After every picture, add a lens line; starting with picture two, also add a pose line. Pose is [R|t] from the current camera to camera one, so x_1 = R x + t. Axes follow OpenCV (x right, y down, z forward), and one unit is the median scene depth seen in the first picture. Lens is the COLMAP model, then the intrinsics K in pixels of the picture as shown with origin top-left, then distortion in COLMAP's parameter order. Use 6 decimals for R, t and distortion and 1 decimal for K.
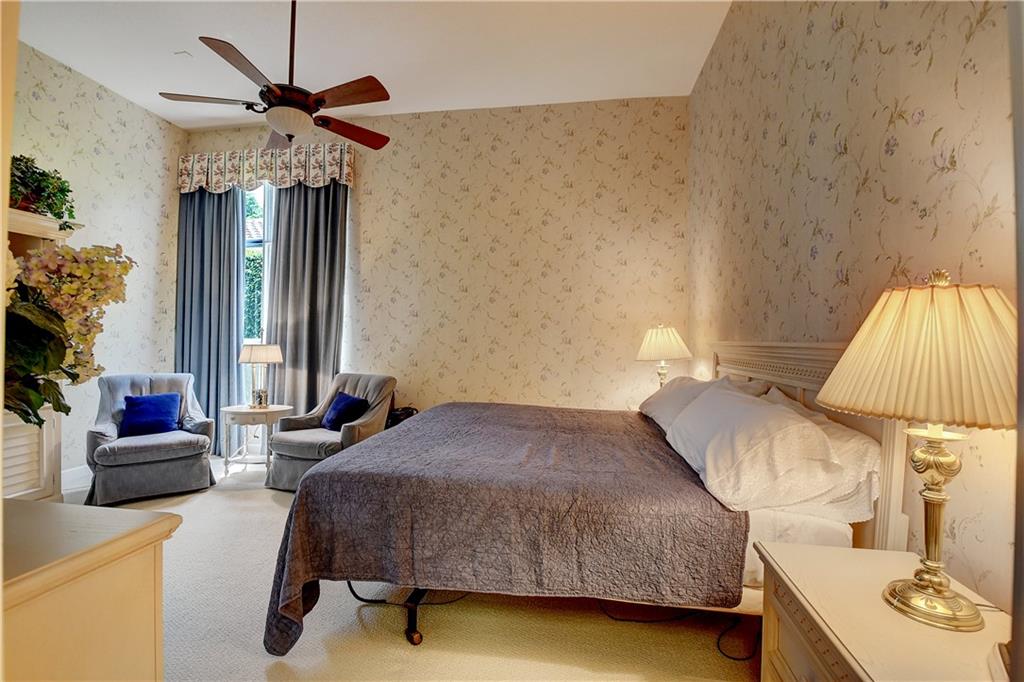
lens RADIAL K [[452.6, 0, 511.2], [0, 452.6, 339.4], [0, 0, 1]] dist [-0.007890, -0.013194]
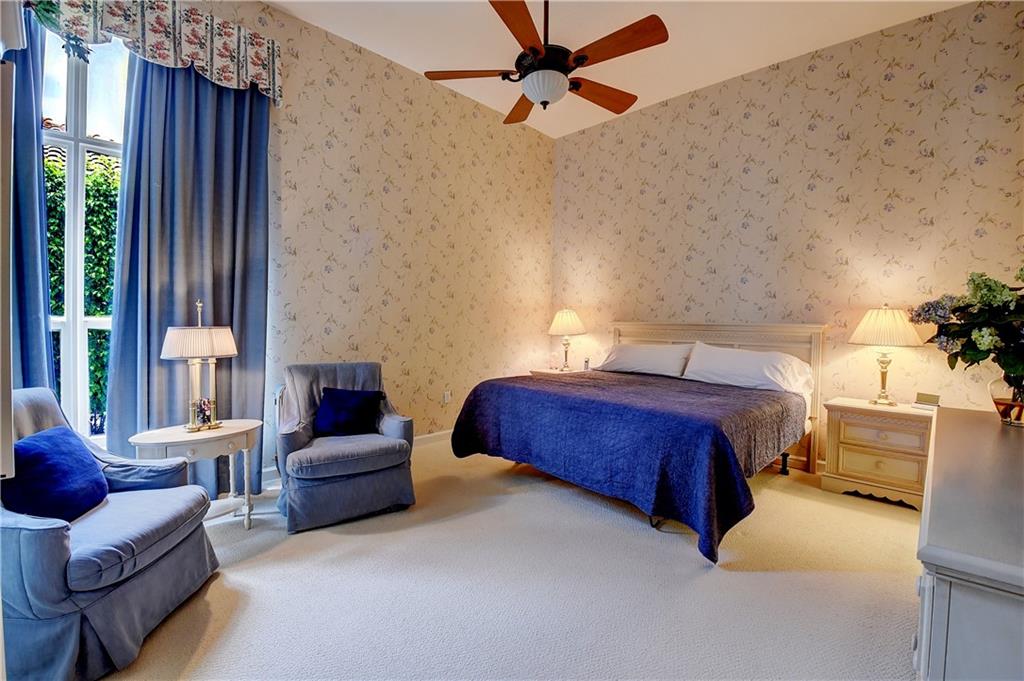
lens RADIAL K [[452.6, 0, 511.3], [0, 452.6, 337.8], [0, 0, 1]] dist [-0.007890, -0.013194]
pose [[0.594587, -0.028556, 0.803524, -0.717709], [-0.009005, 0.999070, 0.042168, -0.002458], [-0.803981, -0.032308, 0.593777, 0.264866]]
